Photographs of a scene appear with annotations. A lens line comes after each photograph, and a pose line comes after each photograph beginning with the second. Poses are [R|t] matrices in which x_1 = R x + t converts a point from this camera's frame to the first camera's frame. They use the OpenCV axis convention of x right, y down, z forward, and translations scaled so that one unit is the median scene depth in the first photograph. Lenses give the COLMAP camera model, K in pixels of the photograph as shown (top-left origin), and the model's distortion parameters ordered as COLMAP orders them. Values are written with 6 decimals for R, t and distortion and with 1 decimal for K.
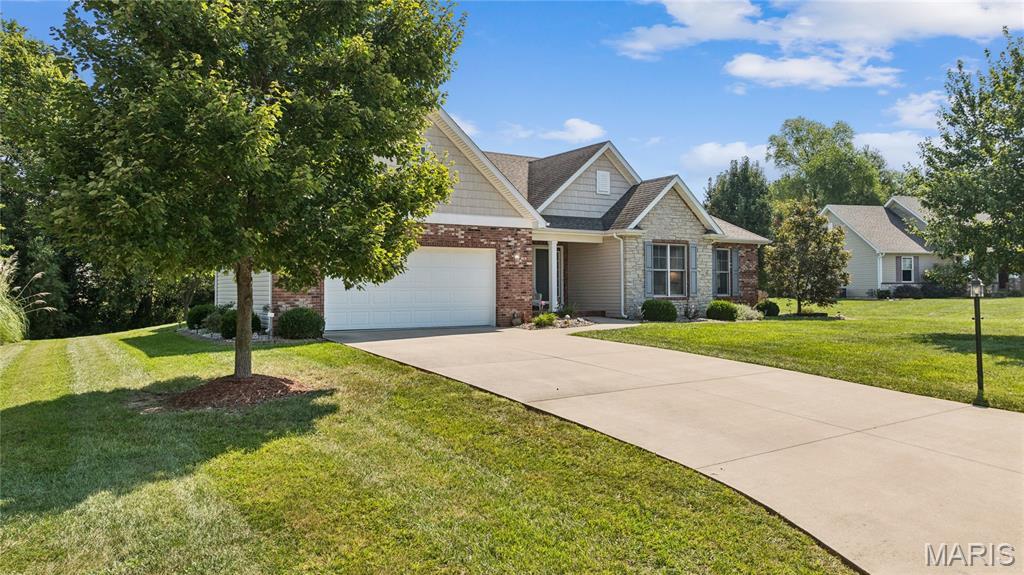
lens RADIAL K [[717.4, 0, 512.0], [0, 717.4, 287.5], [0, 0, 1]] dist [0.003614, 0.002067]
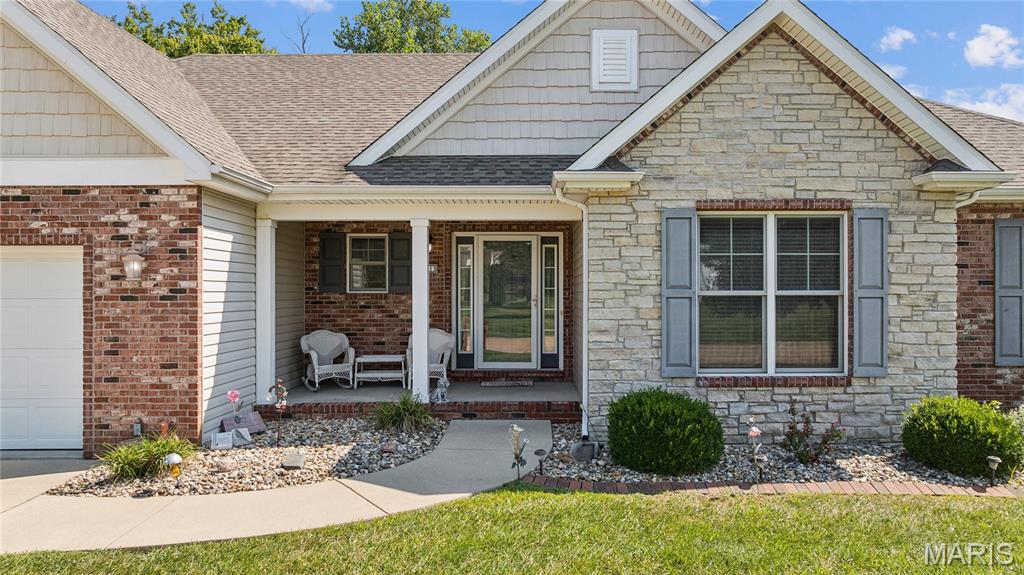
lens RADIAL K [[738.5, 0, 539.4], [0, 738.5, 298.5], [0, 0, 1]] dist [-0.011497, -0.003820]
pose [[0.840554, 0.006724, -0.541686, 0.328334], [0.000275, 0.999918, 0.012838, -0.027604], [0.541728, -0.010939, 0.840483, 0.700228]]
